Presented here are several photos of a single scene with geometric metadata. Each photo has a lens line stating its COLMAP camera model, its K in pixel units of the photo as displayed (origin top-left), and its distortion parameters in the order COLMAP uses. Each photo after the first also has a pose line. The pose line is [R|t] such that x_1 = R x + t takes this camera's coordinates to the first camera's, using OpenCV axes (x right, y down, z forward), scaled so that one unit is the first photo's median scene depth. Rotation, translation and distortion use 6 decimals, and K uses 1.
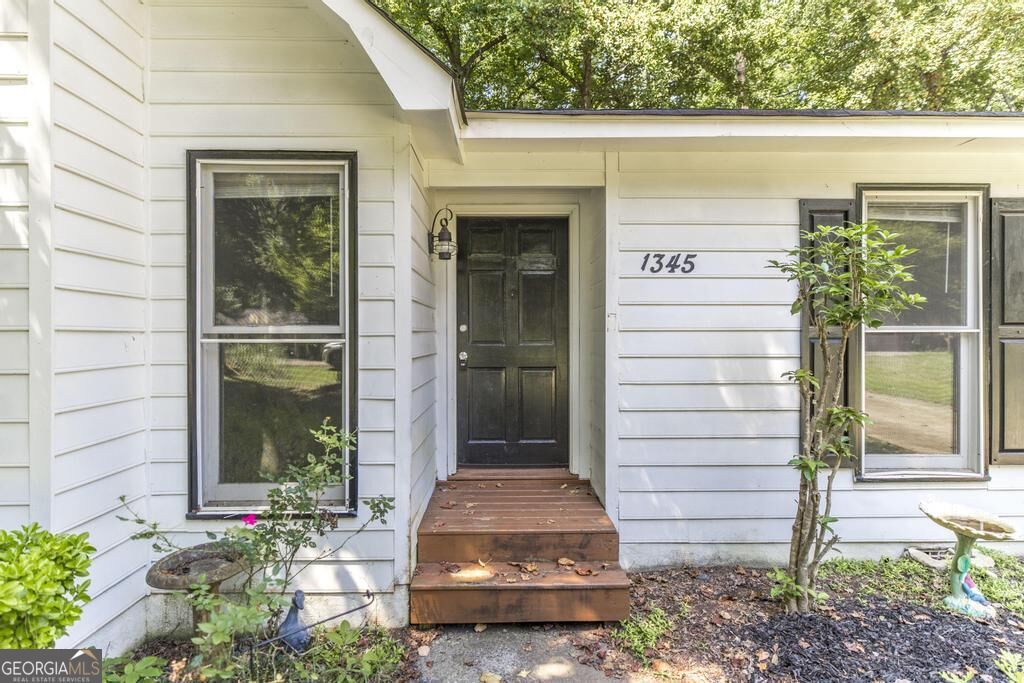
lens RADIAL K [[549.8, 0, 512.0], [0, 549.8, 341.5], [0, 0, 1]] dist [-0.000055, -0.000026]
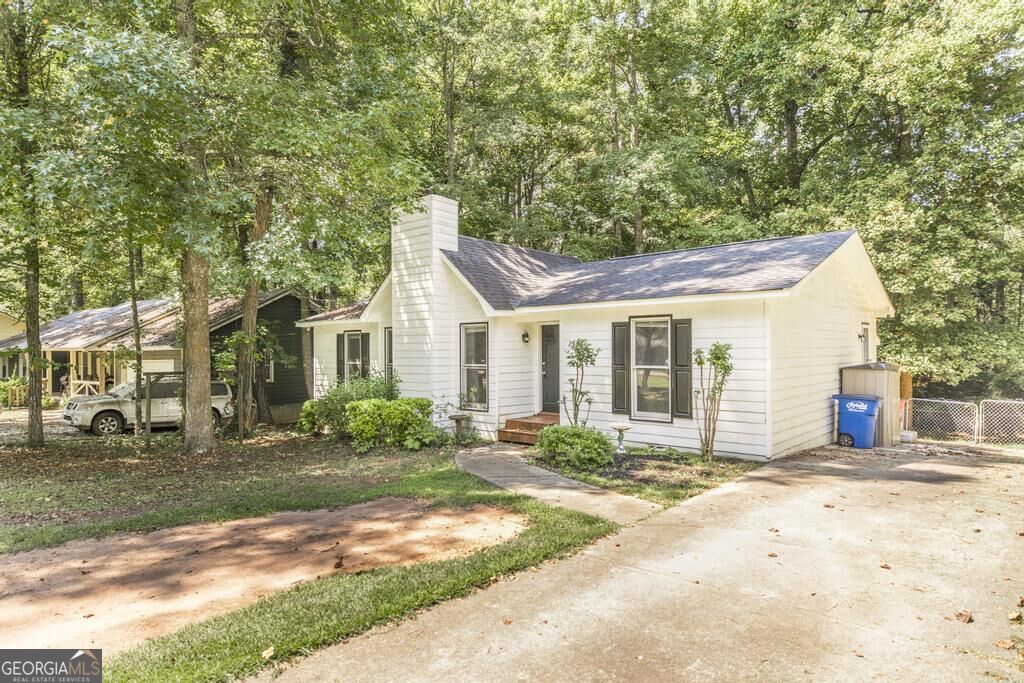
lens RADIAL K [[594.2, 0, 512.0], [0, 594.2, 341.5], [0, 0, 1]] dist [0.000029, 0.000010]
pose [[0.734352, -0.009604, -0.678700, 2.292974], [0.000489, 0.999907, -0.013621, -0.112057], [0.678768, 0.009671, 0.734289, -1.707203]]
